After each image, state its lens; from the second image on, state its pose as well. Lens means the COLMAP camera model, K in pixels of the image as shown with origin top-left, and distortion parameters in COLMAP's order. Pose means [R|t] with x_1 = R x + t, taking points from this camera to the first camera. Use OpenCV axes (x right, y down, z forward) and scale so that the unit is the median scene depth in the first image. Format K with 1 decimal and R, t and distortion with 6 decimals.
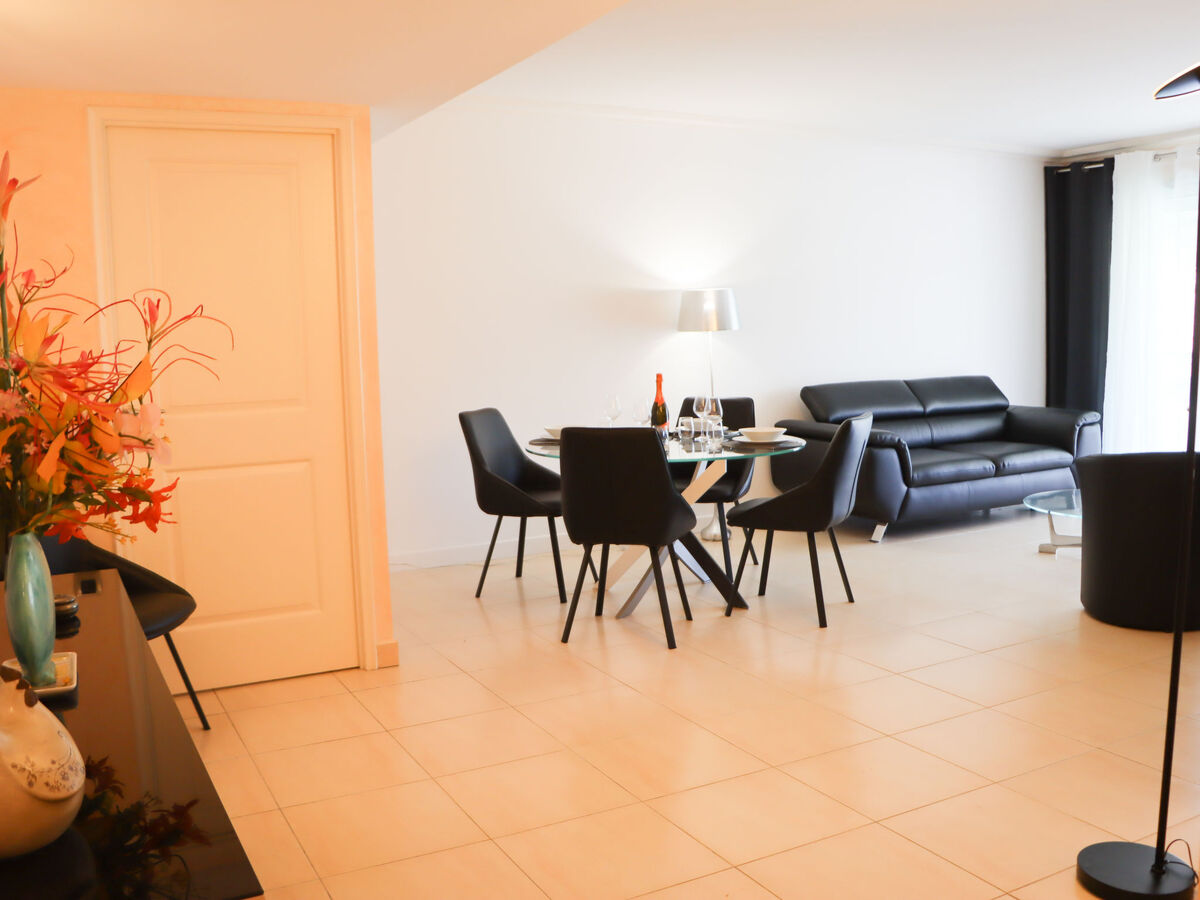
lens RADIAL K [[1106.3, 0, 604.5], [0, 1106.3, 460.4], [0, 0, 1]] dist [-0.177295, 0.146136]
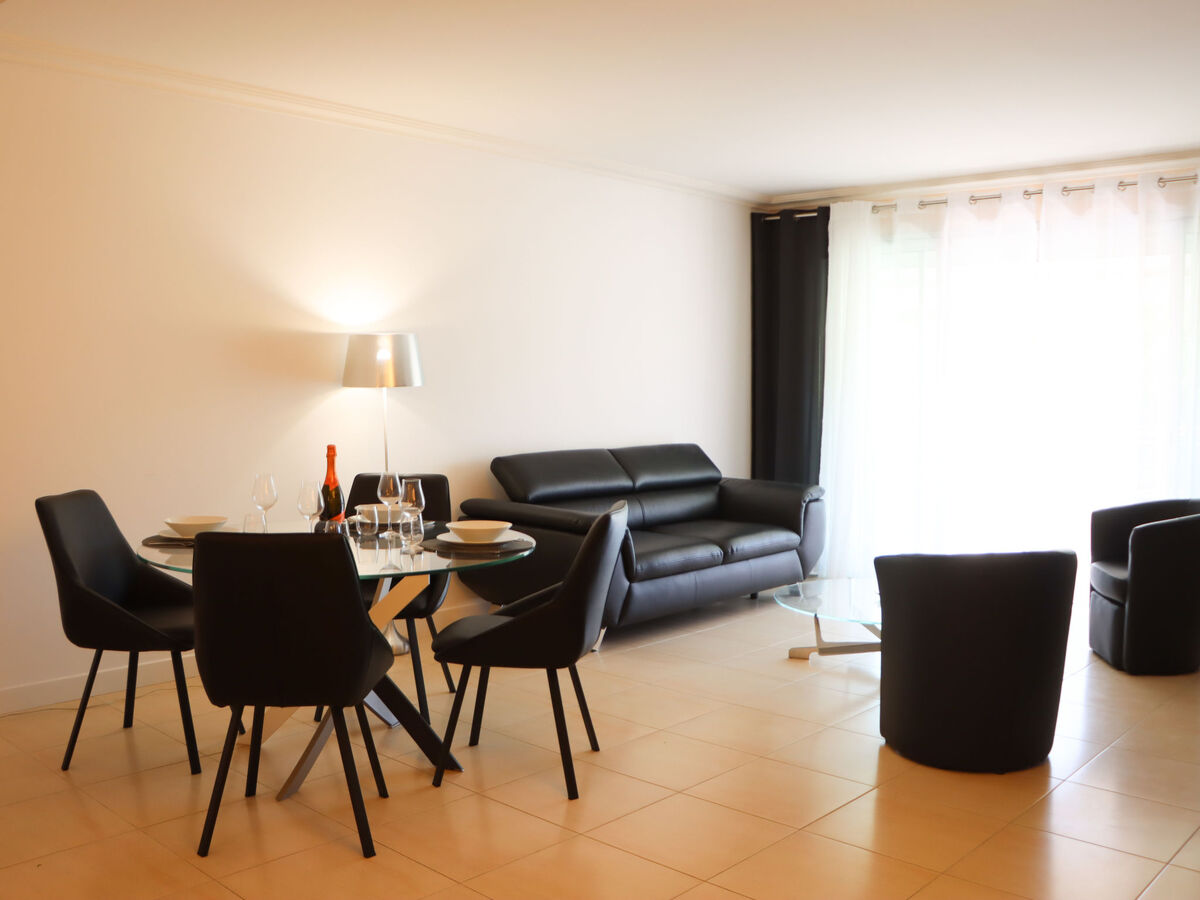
lens RADIAL K [[1106.3, 0, 604.5], [0, 1106.3, 460.4], [0, 0, 1]] dist [-0.177295, 0.146136]
pose [[0.942872, 0.007050, 0.333081, -0.016642], [0.009526, 0.998797, -0.048108, -0.026900], [-0.333019, 0.048532, 0.941670, 0.221306]]
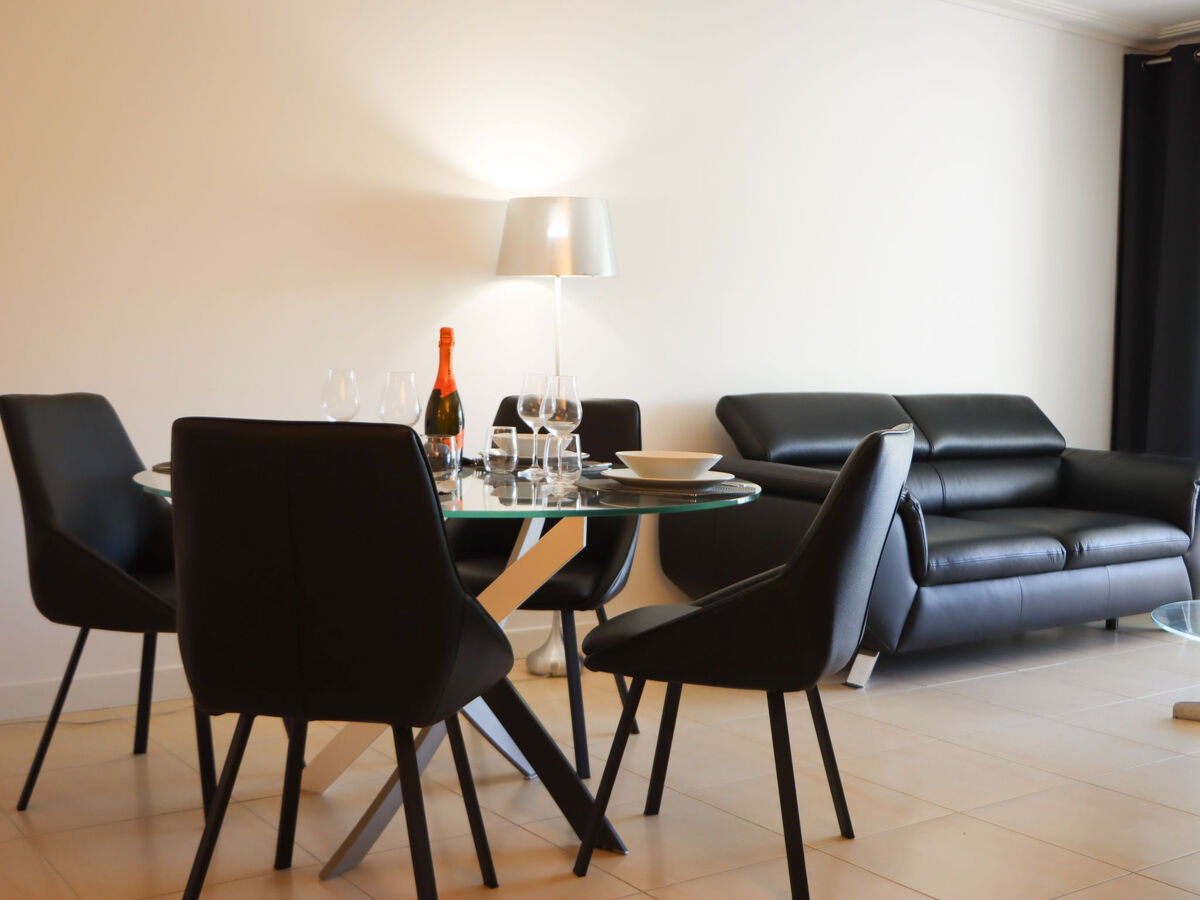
lens RADIAL K [[1410.3, 0, 606.3], [0, 1410.3, 476.4], [0, 0, 1]] dist [-0.114393, 0.259803]
pose [[0.990103, 0.037777, 0.135163, 0.031828], [-0.032629, 0.998663, -0.040107, 0.003874], [-0.136497, 0.035299, 0.990011, 0.338935]]
